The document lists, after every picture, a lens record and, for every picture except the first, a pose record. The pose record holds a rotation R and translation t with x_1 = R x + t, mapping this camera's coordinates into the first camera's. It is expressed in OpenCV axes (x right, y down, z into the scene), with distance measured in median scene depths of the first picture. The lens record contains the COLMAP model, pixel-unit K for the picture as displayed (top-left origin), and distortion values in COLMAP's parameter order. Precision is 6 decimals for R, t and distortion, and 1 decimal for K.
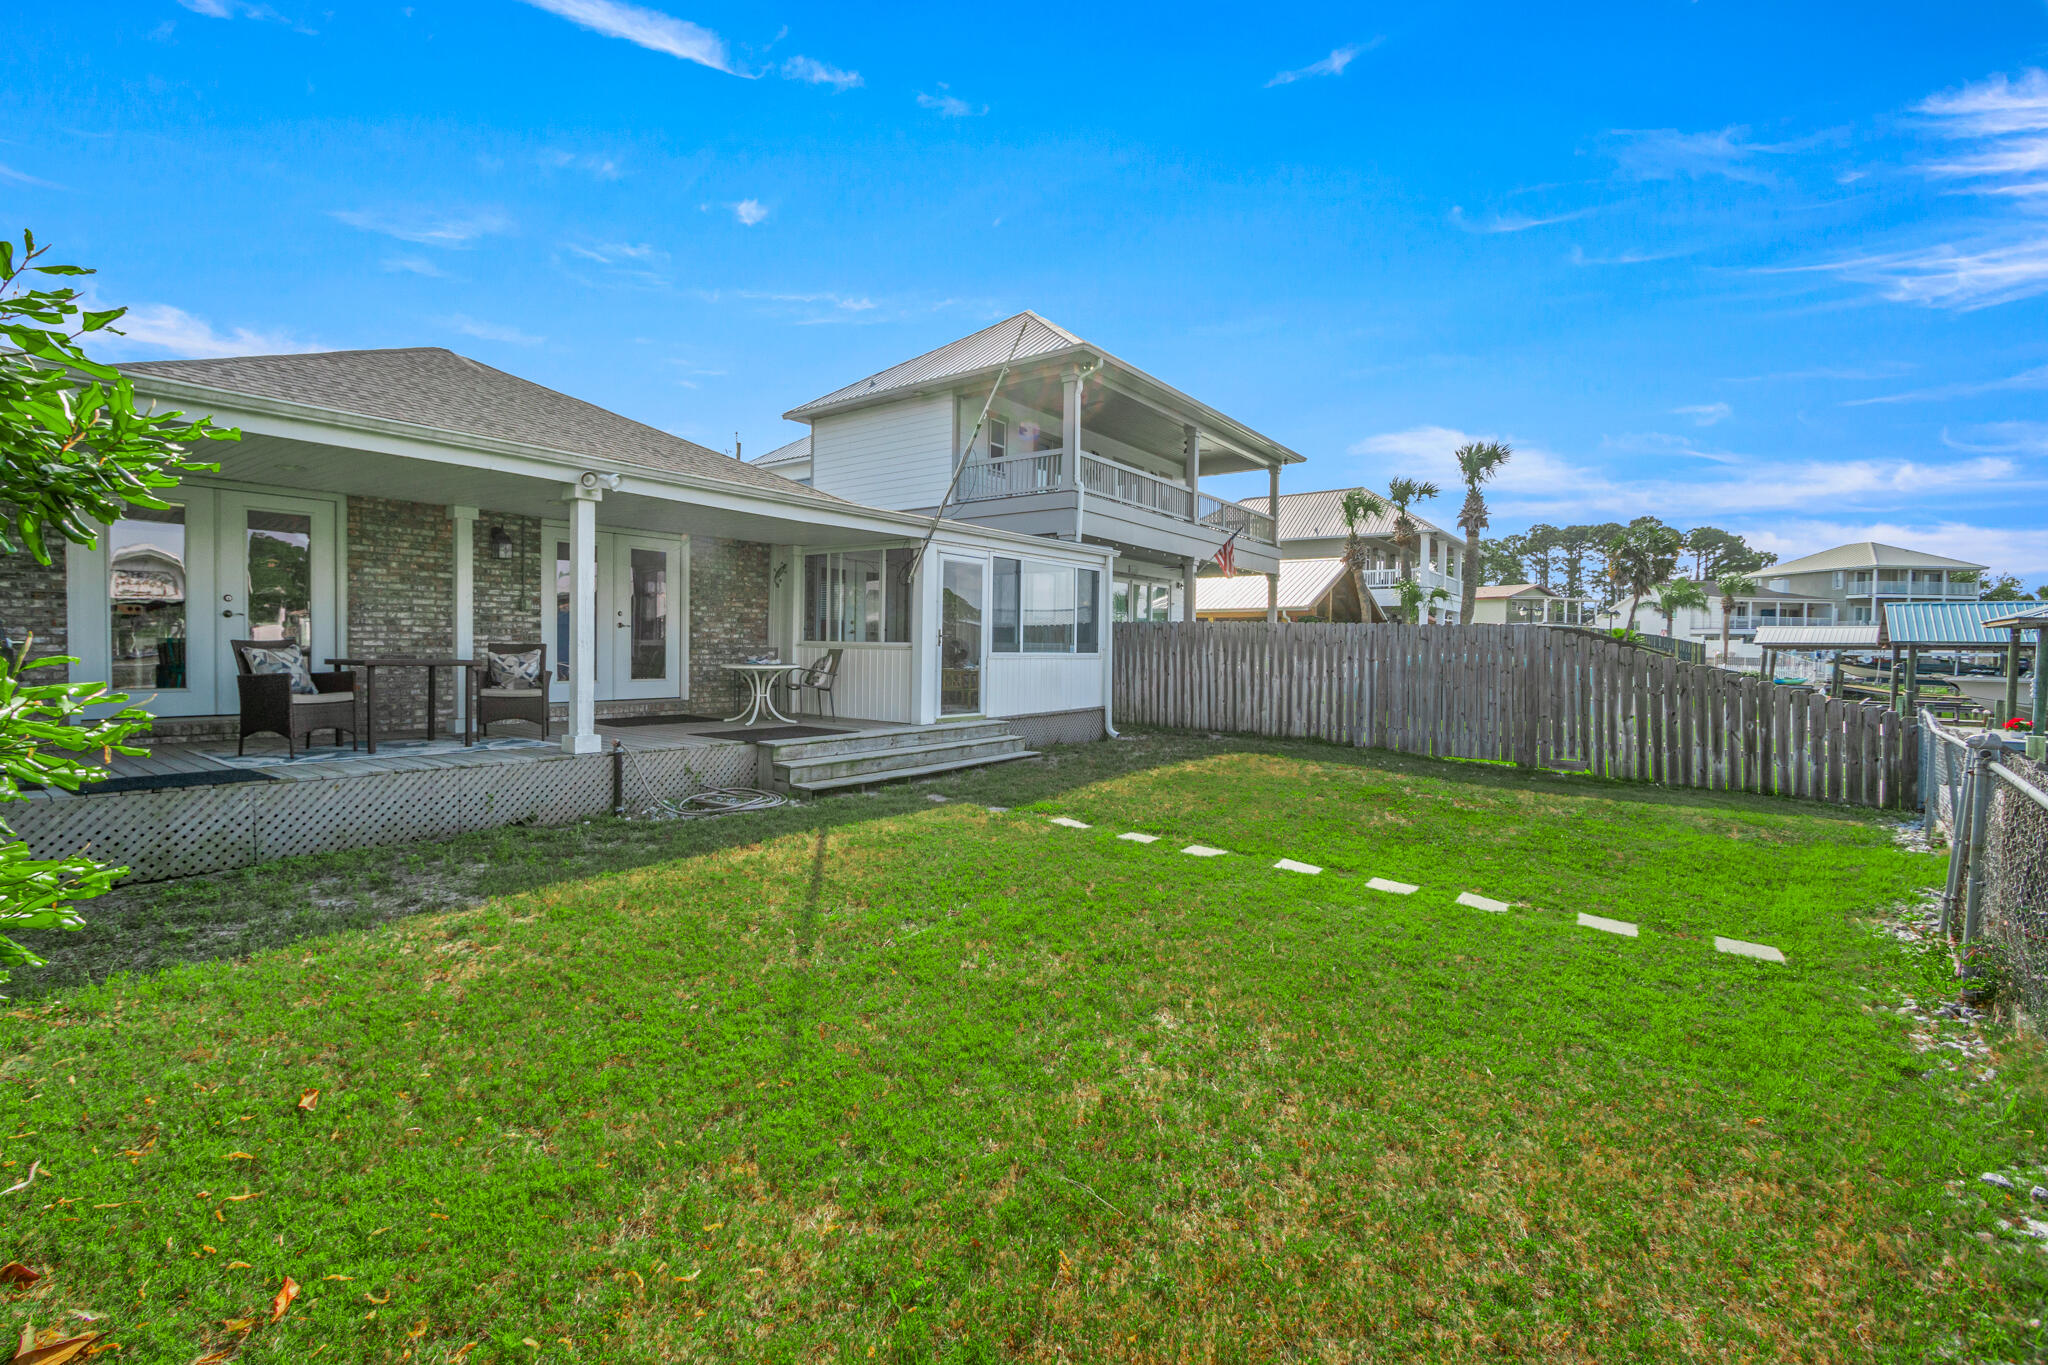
lens RADIAL K [[882.2, 0, 994.1], [0, 882.2, 674.8], [0, 0, 1]] dist [0.023850, 0.000166]
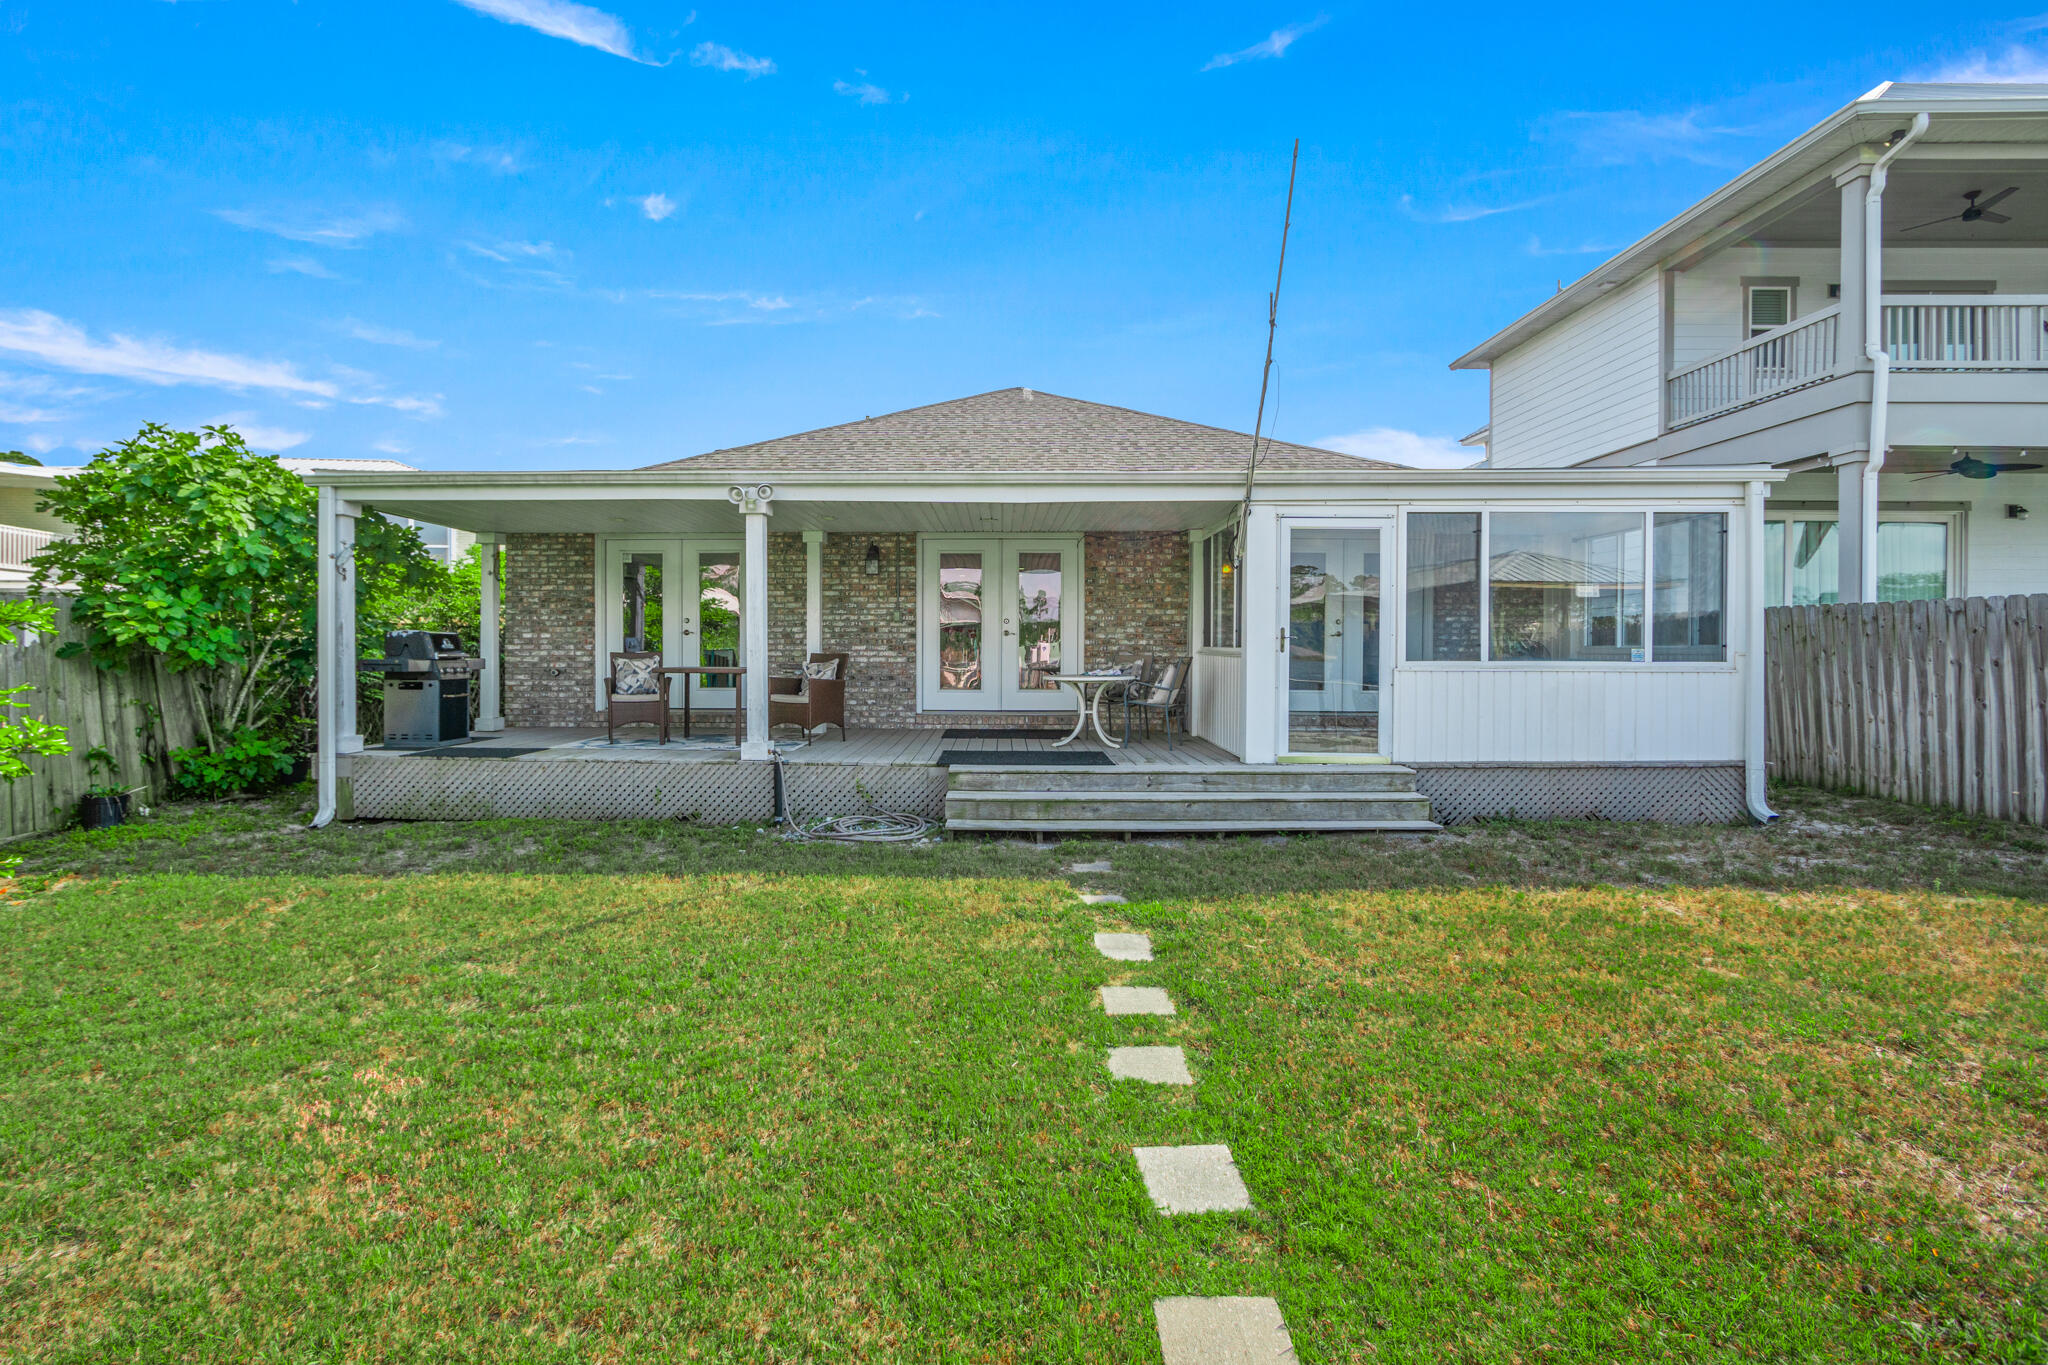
lens RADIAL K [[920.2, 0, 986.4], [0, 920.2, 667.3], [0, 0, 1]] dist [0.001238, 0.000184]
pose [[0.617190, 0.004861, -0.786799, 0.344303], [-0.020239, 0.999748, -0.009699, -0.008326], [0.786554, 0.021910, 0.617133, 0.351561]]
